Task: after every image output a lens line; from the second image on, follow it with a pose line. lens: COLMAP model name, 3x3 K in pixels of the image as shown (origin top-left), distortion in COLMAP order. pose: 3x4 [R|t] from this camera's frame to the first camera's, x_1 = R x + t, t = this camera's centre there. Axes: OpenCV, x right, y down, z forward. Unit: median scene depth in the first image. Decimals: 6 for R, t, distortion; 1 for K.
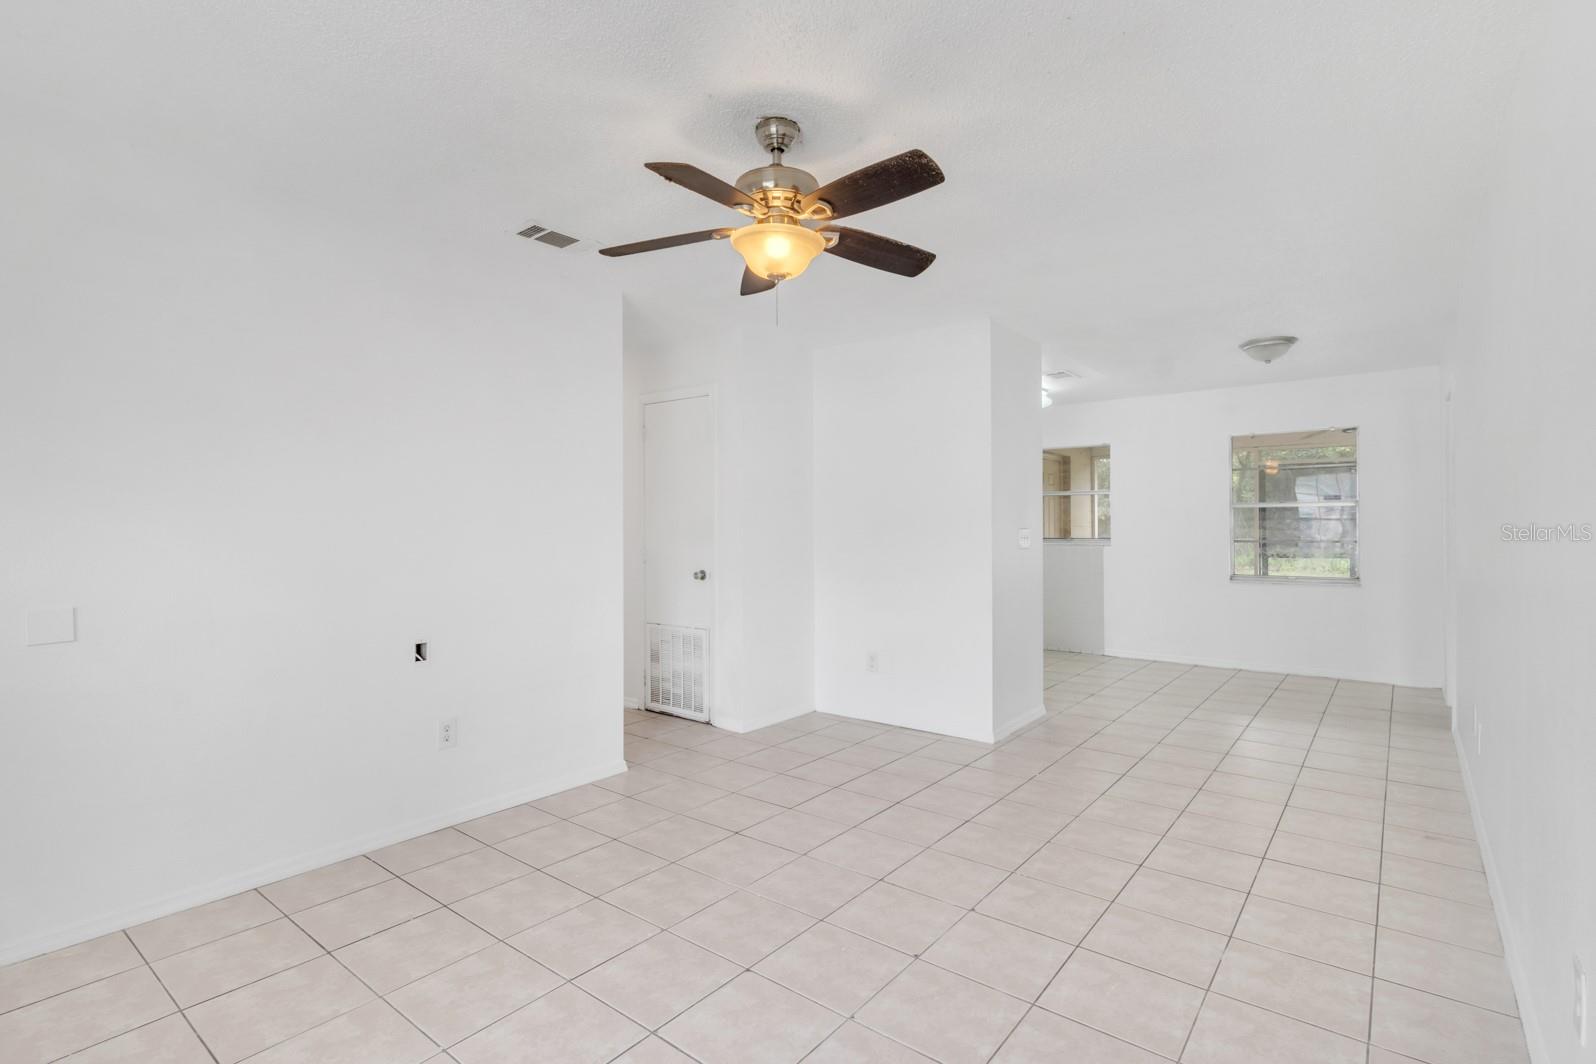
lens RADIAL K [[764.4, 0, 798.0], [0, 764.4, 532.0], [0, 0, 1]] dist [0.000253, 0.000143]
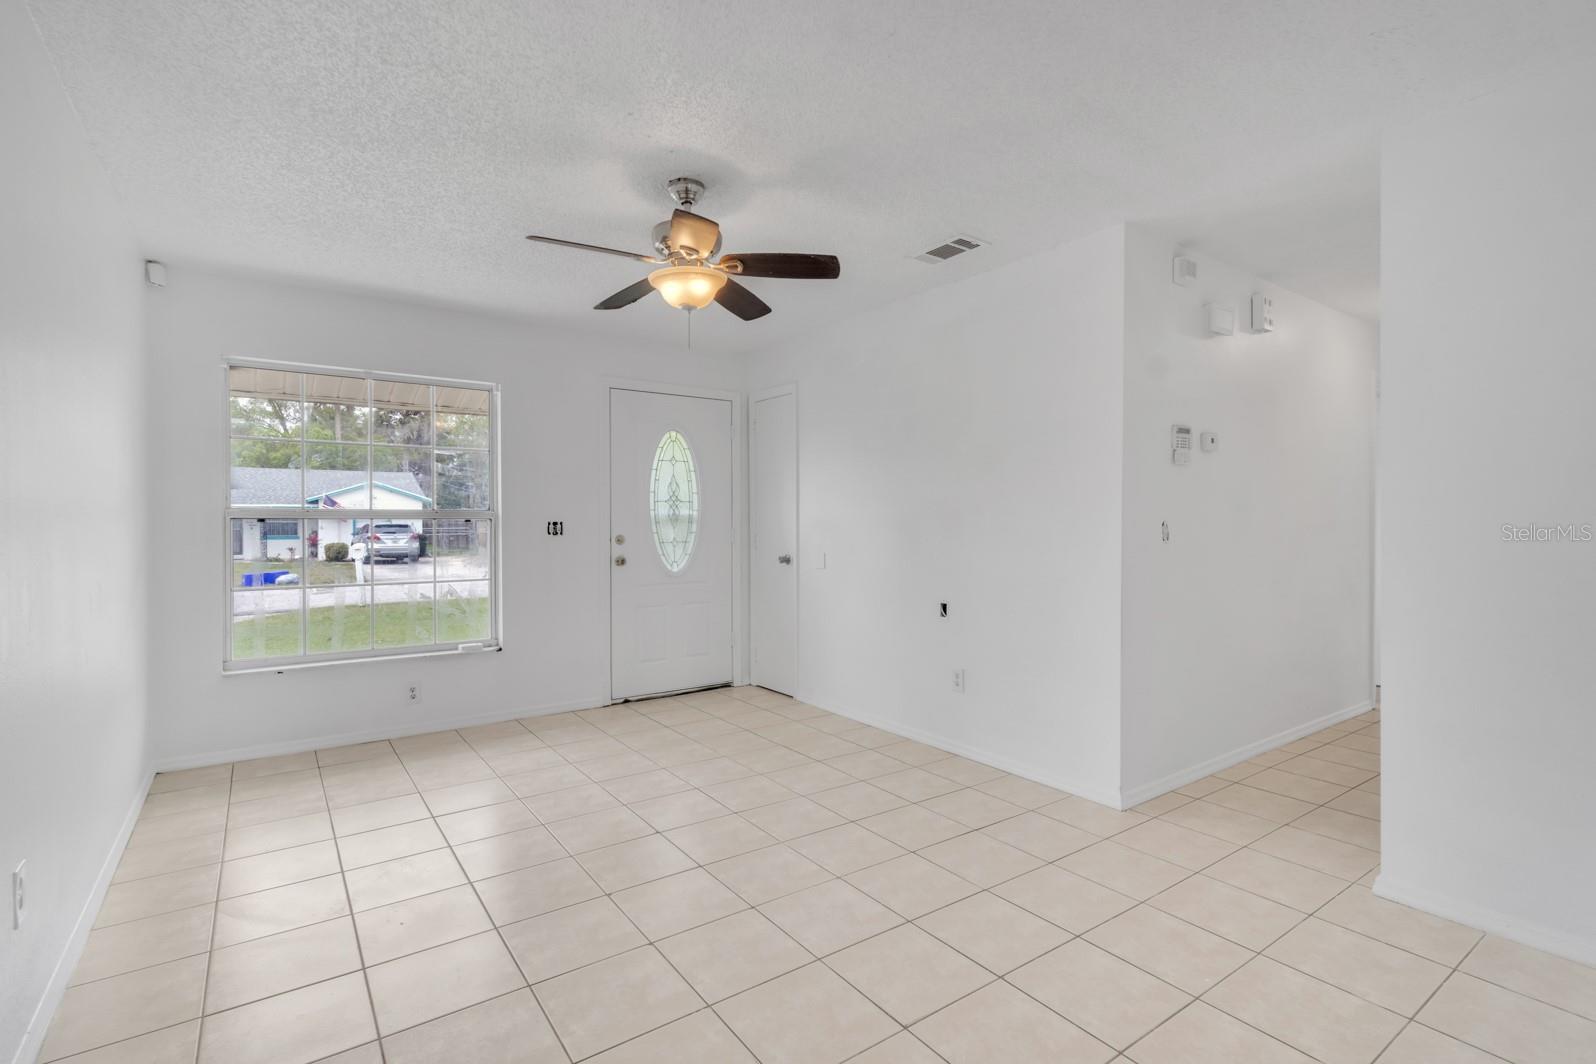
lens RADIAL K [[751.3, 0, 798.0], [0, 751.3, 532.0], [0, 0, 1]] dist [0.001701, 0.000162]
pose [[-0.274931, 0.017520, -0.961304, 0.792893], [-0.002569, 0.999817, 0.018956, 0.001298], [0.961461, 0.007681, -0.274836, 1.099685]]
